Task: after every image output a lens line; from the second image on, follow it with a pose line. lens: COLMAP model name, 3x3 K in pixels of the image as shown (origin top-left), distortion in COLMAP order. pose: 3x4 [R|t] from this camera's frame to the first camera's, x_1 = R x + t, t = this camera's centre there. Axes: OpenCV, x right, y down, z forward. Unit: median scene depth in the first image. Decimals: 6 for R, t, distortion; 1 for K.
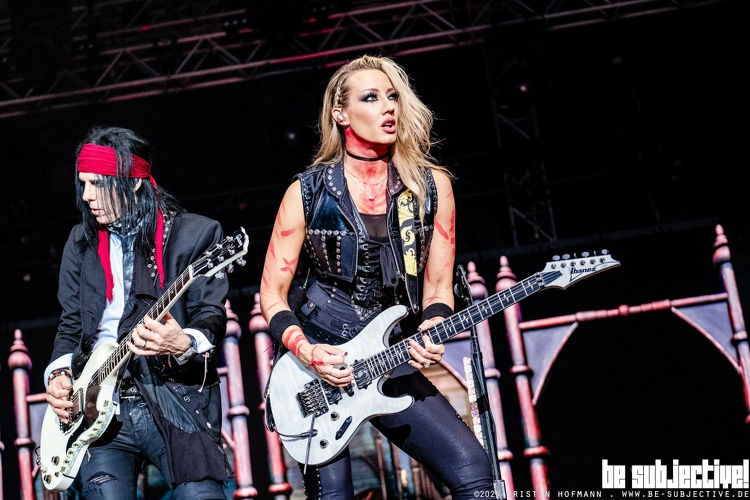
lens RADIAL K [[1987.2, 0, 374.5], [0, 1987.2, 254.6], [0, 0, 1]] dist [-0.041106, 0.000000]
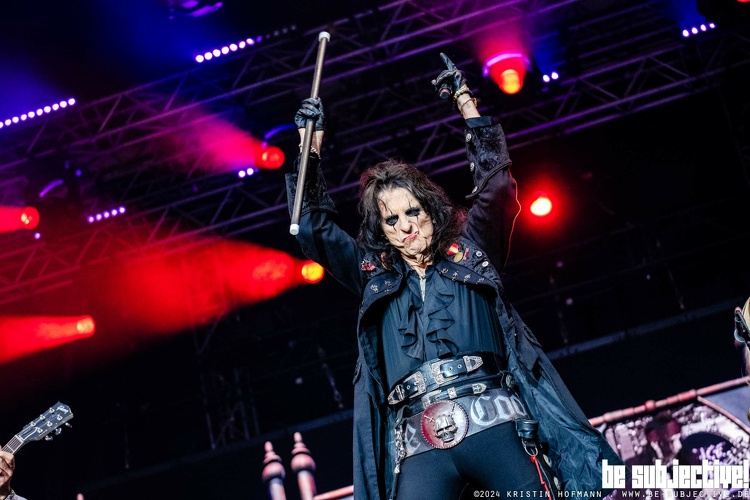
lens RADIAL K [[1987.2, 0, 389.1], [0, 1987.2, 233.5], [0, 0, 1]] dist [-0.041106, 0.000000]
pose [[0.981185, -0.136453, -0.136586, 0.127829], [0.130286, 0.990050, -0.053161, -0.019486], [0.142481, 0.034366, 0.989201, -0.015592]]
